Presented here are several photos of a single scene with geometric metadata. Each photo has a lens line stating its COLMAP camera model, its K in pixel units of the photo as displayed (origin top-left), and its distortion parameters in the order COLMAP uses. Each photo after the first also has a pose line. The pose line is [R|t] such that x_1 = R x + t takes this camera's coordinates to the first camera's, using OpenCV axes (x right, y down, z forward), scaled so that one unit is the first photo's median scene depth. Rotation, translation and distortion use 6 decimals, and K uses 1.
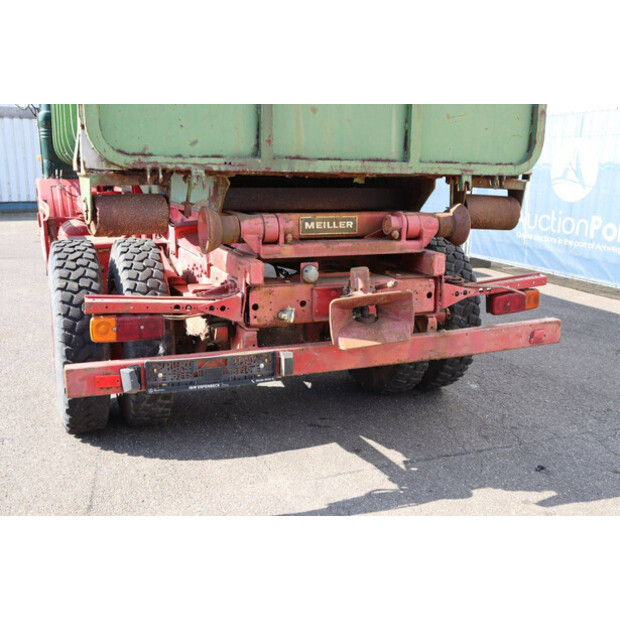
lens RADIAL K [[685.1, 0, 310.0], [0, 685.1, 310.0], [0, 0, 1]] dist [-0.023376, 0.010878]
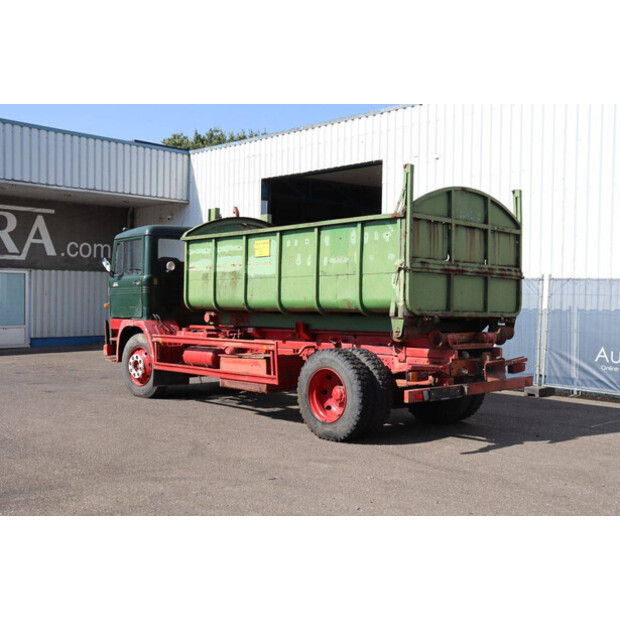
lens RADIAL K [[685.1, 0, 310.0], [0, 685.1, 310.0], [0, 0, 1]] dist [-0.023376, 0.010878]
pose [[0.935395, -0.004301, 0.353578, -1.363729], [0.074553, 0.979848, -0.185312, 0.198204], [-0.345656, 0.199700, 0.916865, -1.106139]]
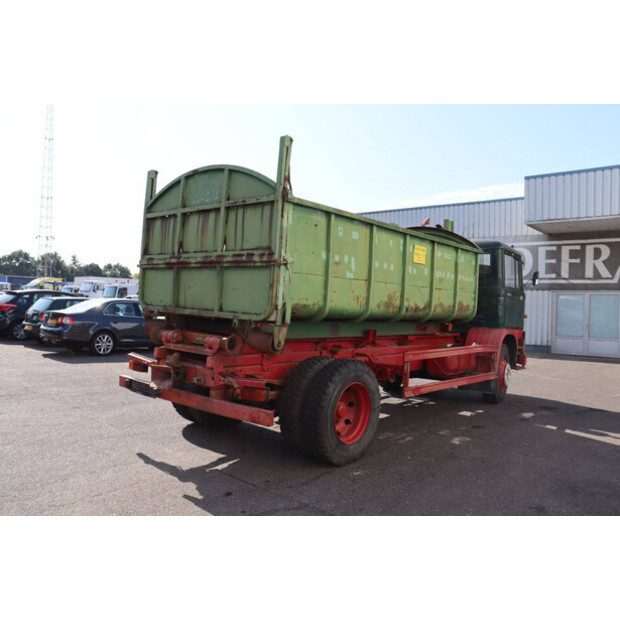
lens RADIAL K [[499.8, 0, 310.0], [0, 499.8, 310.0], [0, 0, 1]] dist [-0.142440, 0.004782]
pose [[0.474687, 0.021419, -0.879894, 1.567088], [-0.224177, 0.969676, -0.097335, -0.137567], [0.851127, 0.243456, 0.465094, 0.545083]]
